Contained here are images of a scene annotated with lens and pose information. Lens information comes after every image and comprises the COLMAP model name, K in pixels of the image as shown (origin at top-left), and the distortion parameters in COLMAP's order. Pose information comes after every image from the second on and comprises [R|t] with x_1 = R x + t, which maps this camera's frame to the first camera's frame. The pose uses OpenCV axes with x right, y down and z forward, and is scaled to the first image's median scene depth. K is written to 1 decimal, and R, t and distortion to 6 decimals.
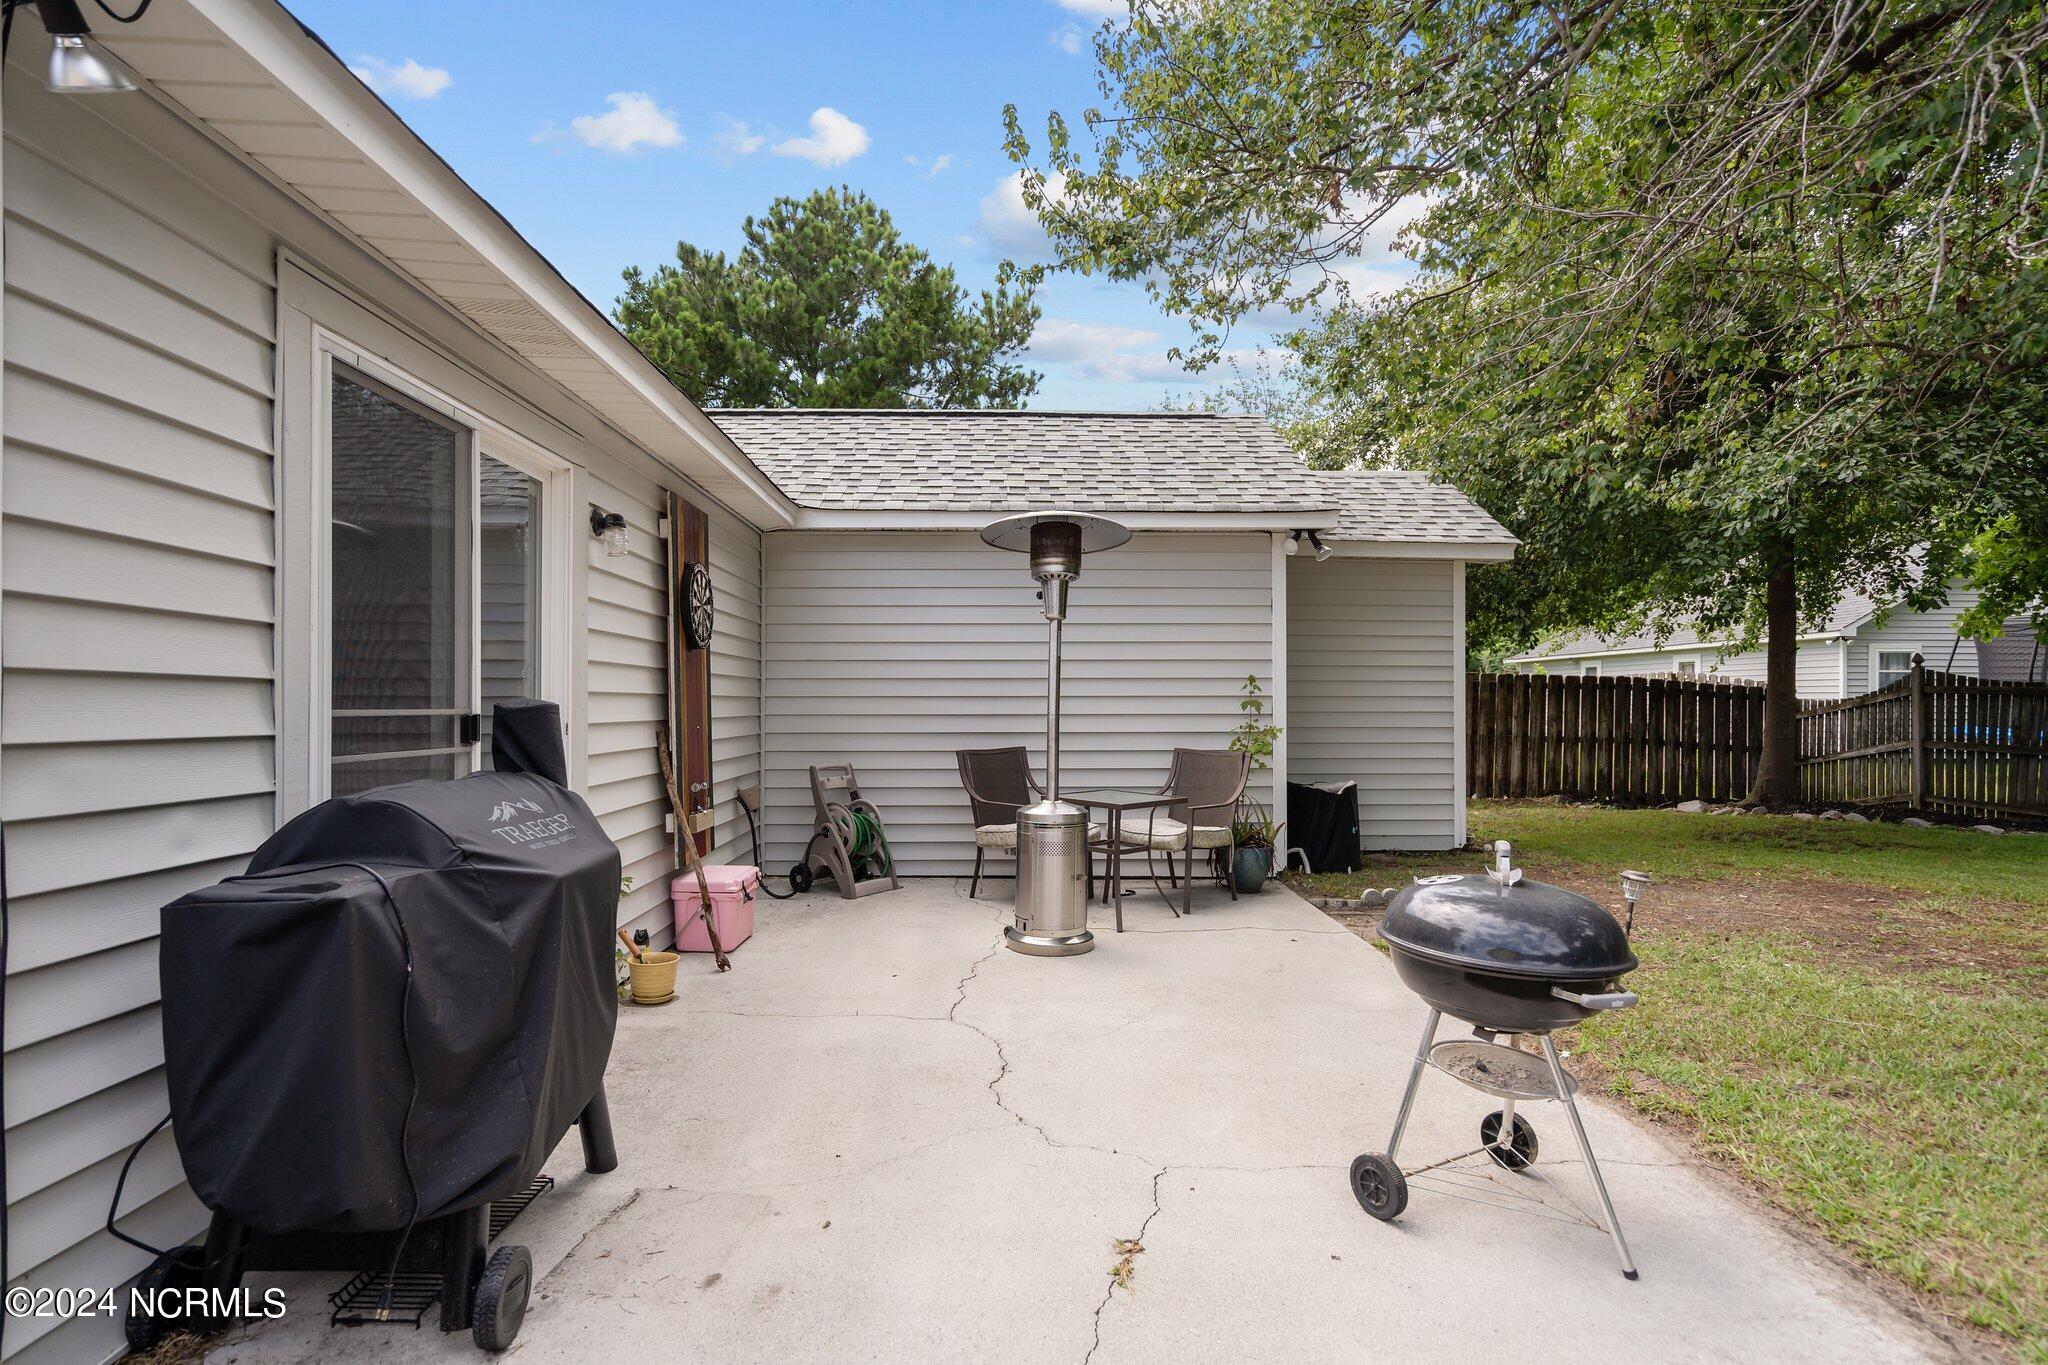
lens RADIAL K [[1006.3, 0, 998.2], [0, 1006.3, 695.5], [0, 0, 1]] dist [-0.001945, -0.000199]
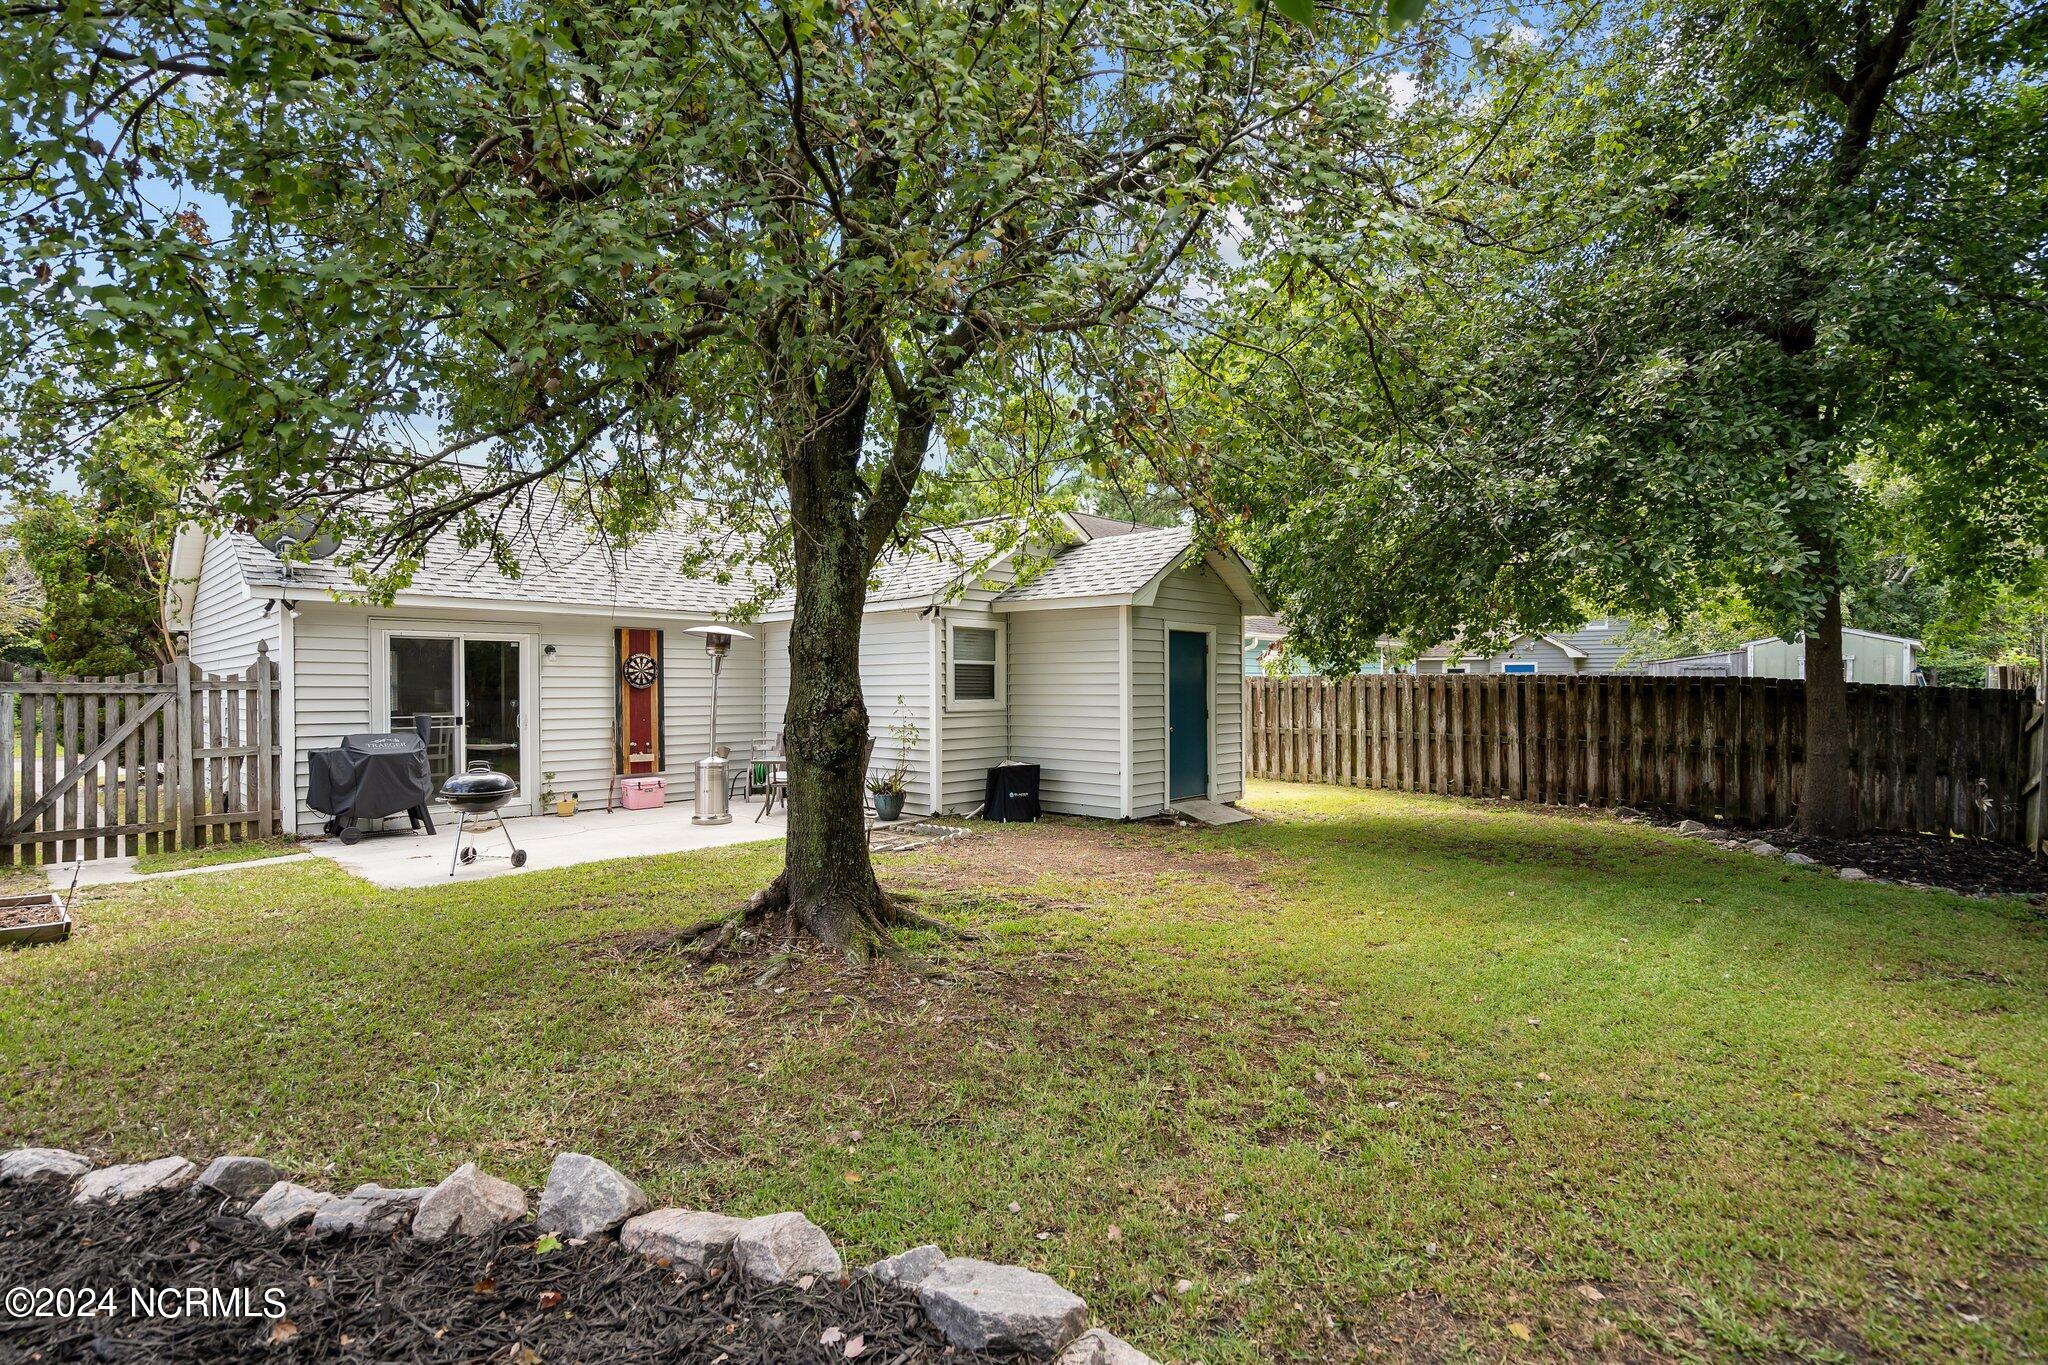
lens RADIAL K [[944.0, 0, 1013.1], [0, 944.0, 685.3], [0, 0, 1]] dist [0.000751, -0.000035]
pose [[0.718596, -0.004566, -0.695413, 1.969405], [0.009187, 0.999954, 0.002928, -0.052154], [0.695367, -0.008493, 0.718605, -0.031435]]
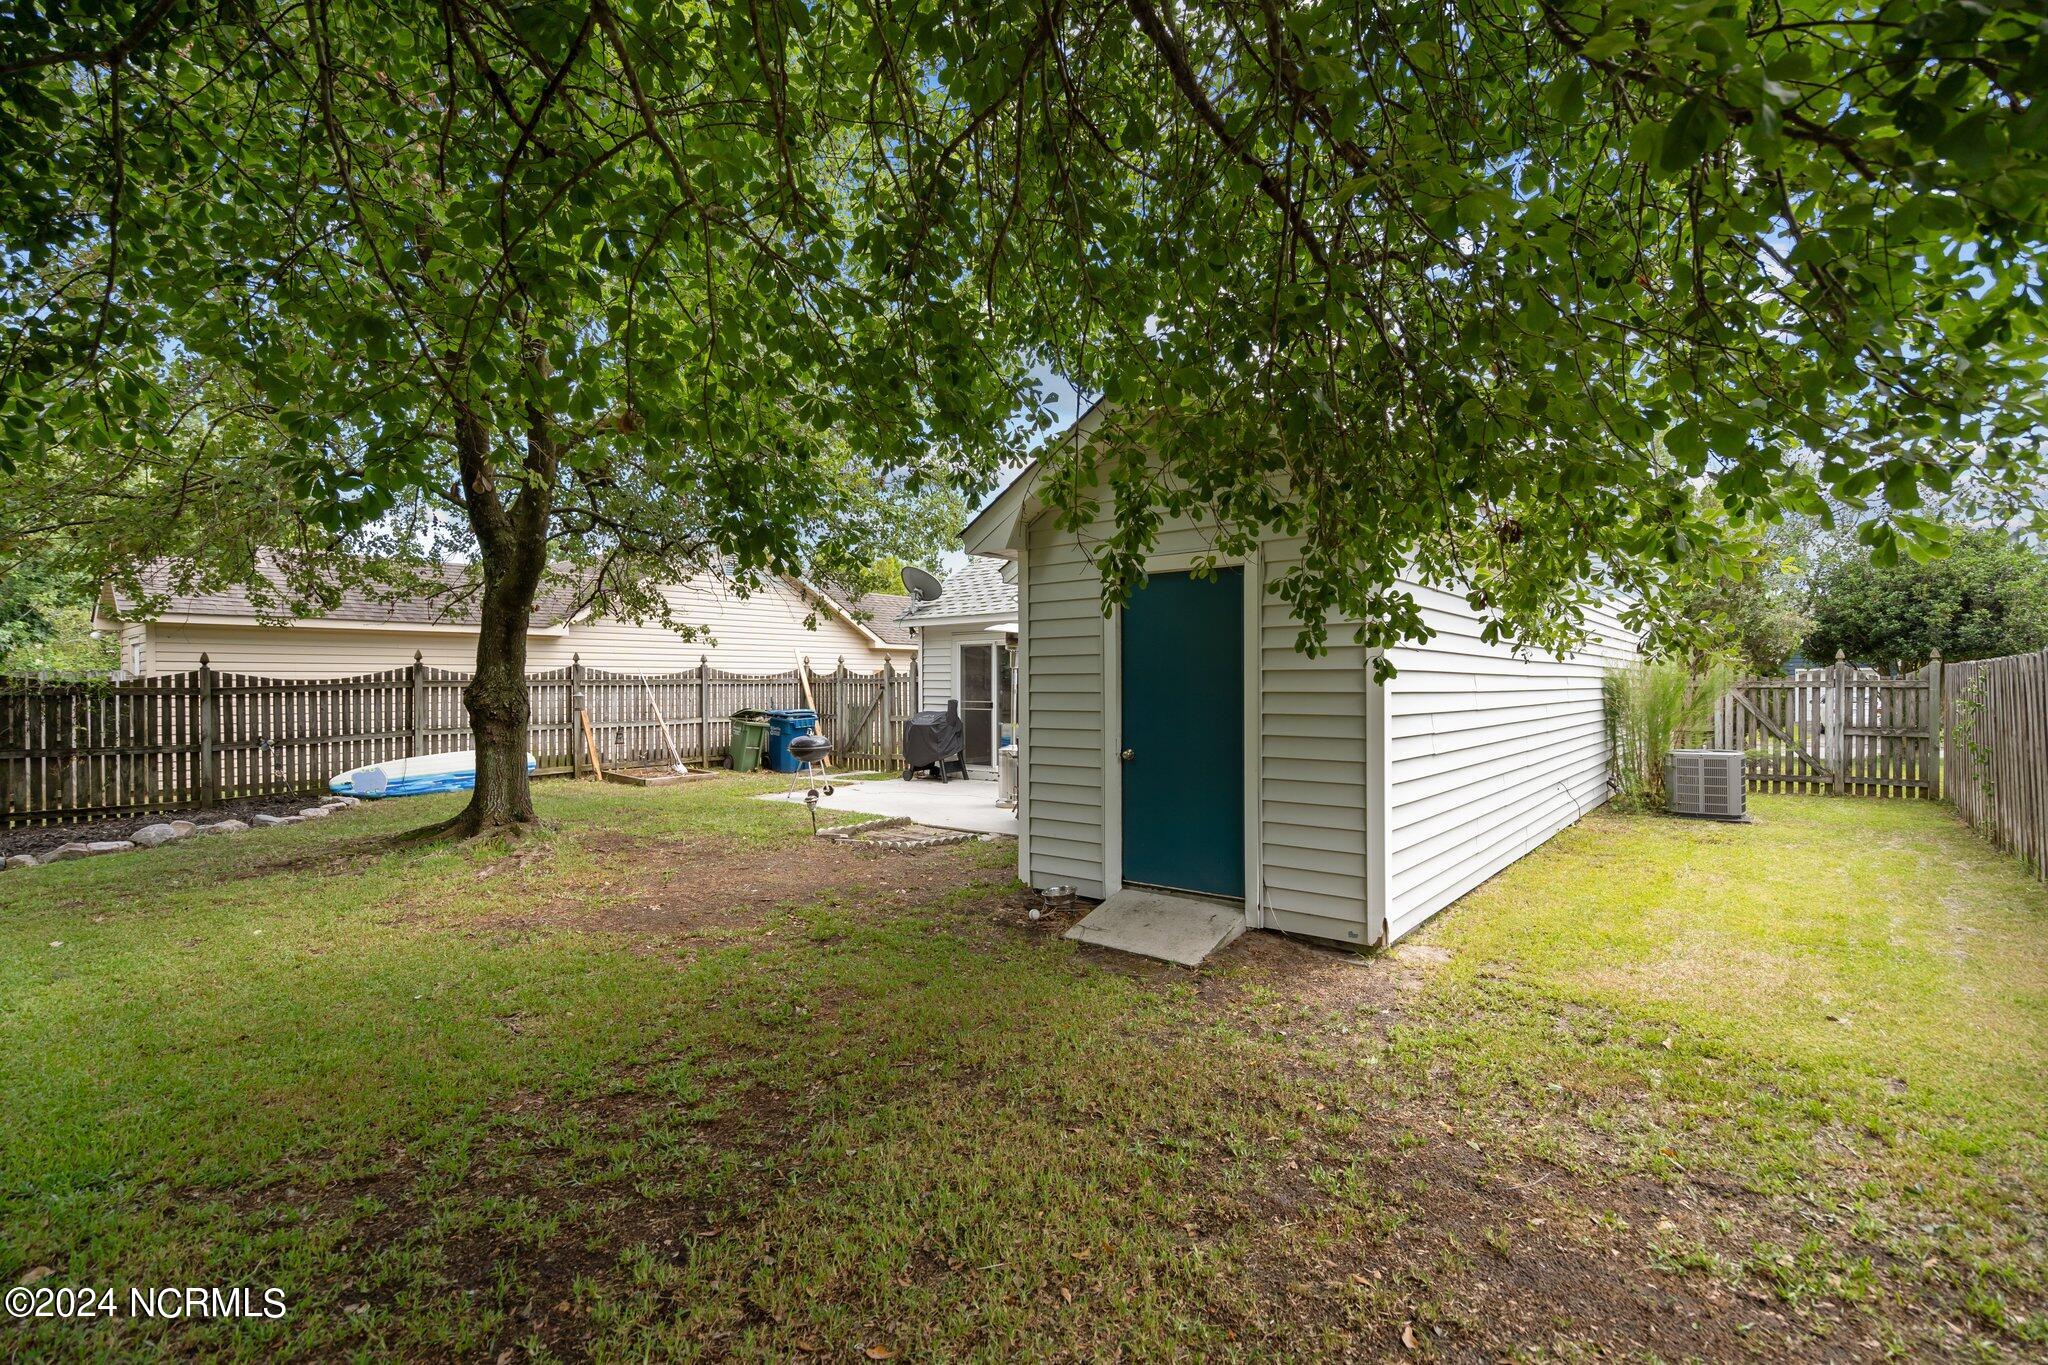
lens RADIAL K [[913.2, 0, 1012.1], [0, 913.2, 685.9], [0, 0, 1]] dist [-0.003251, -0.000091]
pose [[-0.633953, 0.001135, -0.773371, 1.717729], [0.007043, 0.999966, -0.004306, -0.025559], [0.773340, -0.008176, -0.633939, 2.342626]]
